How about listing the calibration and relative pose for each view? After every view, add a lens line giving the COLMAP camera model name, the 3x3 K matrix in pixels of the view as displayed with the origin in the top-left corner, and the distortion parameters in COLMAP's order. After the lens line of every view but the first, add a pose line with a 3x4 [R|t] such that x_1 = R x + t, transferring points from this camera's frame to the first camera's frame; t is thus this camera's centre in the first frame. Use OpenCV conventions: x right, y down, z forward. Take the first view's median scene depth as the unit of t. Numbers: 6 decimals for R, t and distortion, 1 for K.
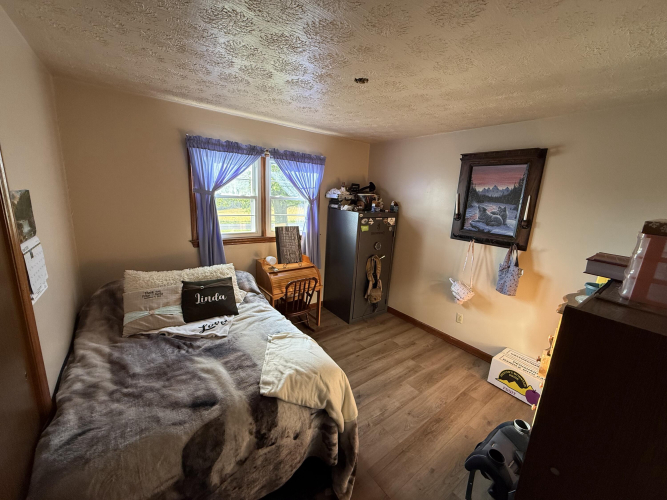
lens RADIAL K [[265.9, 0, 330.1], [0, 265.9, 248.2], [0, 0, 1]] dist [-0.000030, 0.000027]
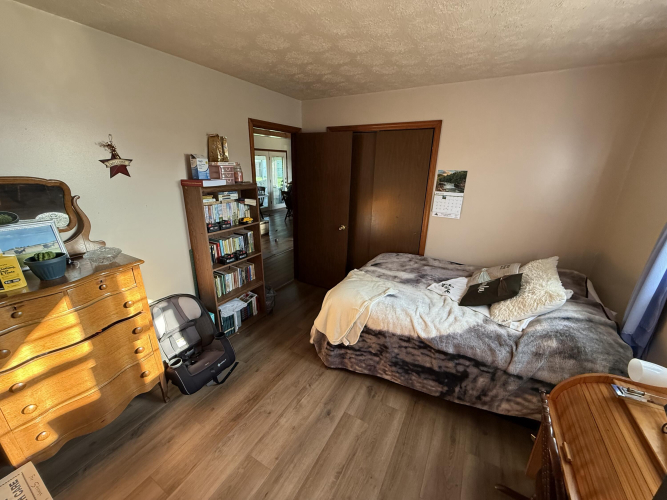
lens RADIAL K [[265.9, 0, 331.5], [0, 265.9, 250.6], [0, 0, 1]] dist [-0.000030, 0.000027]
pose [[-0.915346, 0.054493, -0.398964, 0.340313], [-0.149095, 0.874514, 0.461515, -0.222663], [0.374049, 0.481930, -0.792358, 1.194746]]
